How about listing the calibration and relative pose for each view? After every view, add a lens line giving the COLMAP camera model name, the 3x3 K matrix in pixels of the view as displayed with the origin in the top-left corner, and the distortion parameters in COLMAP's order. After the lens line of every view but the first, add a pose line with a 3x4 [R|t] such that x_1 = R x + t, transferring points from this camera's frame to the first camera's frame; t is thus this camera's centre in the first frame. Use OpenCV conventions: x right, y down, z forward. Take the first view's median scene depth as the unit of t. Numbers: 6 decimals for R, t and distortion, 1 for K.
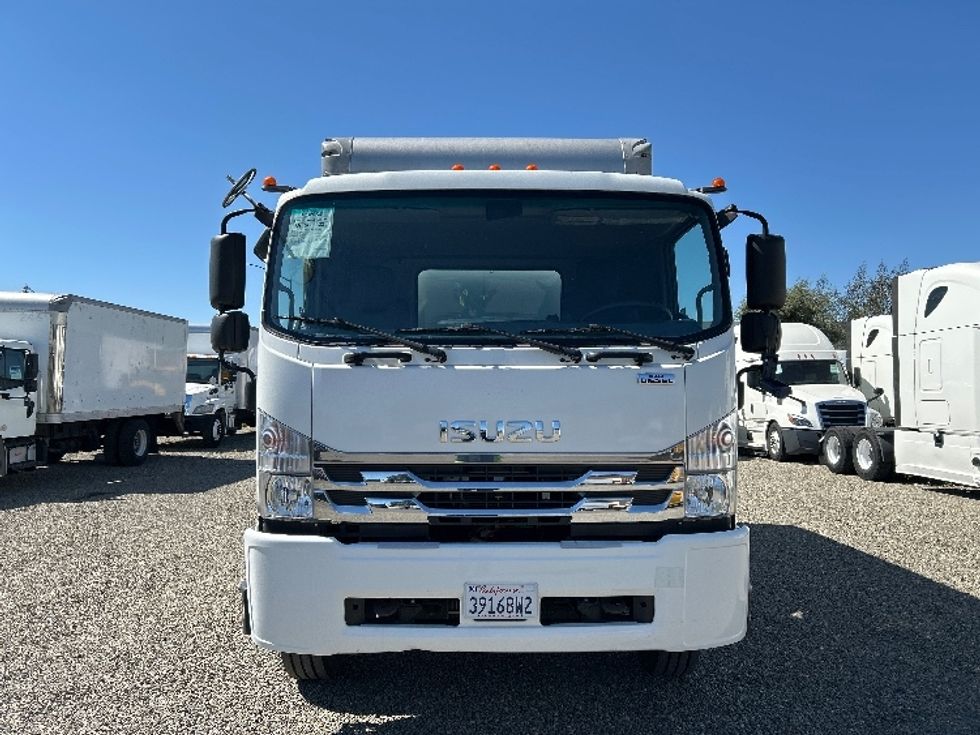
lens RADIAL K [[776.6, 0, 490.0], [0, 776.6, 329.1], [0, 0, 1]] dist [0.098455, -0.000816]
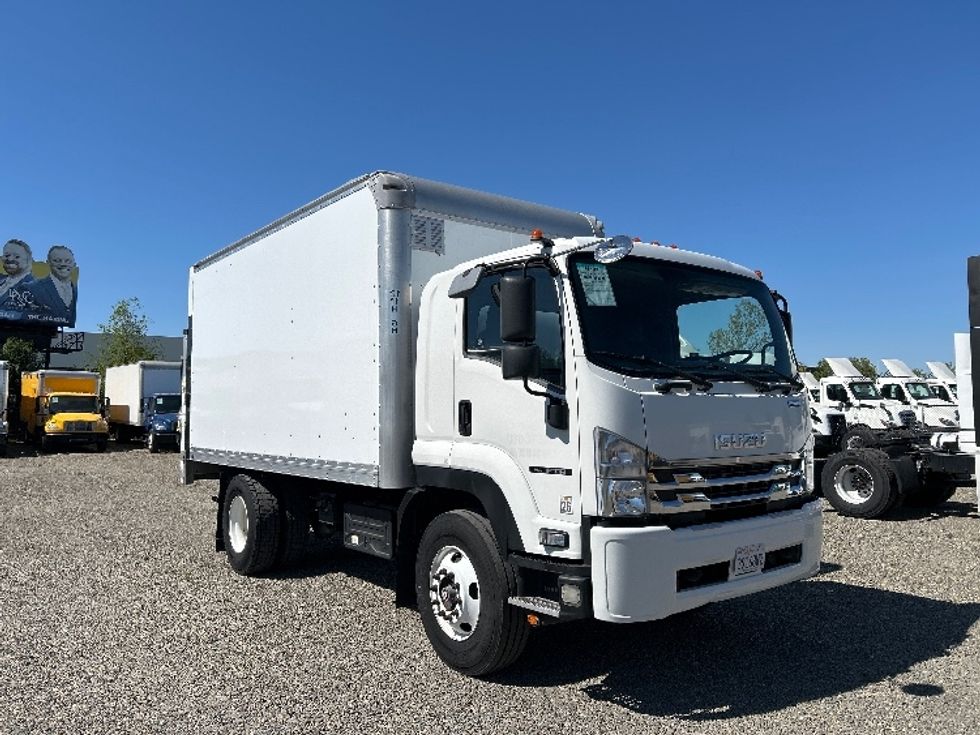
lens RADIAL K [[756.7, 0, 490.0], [0, 756.7, 367.5], [0, 0, 1]] dist [0.006421, -0.000446]
pose [[0.811183, 0.022323, 0.584366, -1.148765], [-0.009631, 0.999646, -0.024817, 0.038333], [-0.584713, 0.014504, 0.811111, 0.156876]]
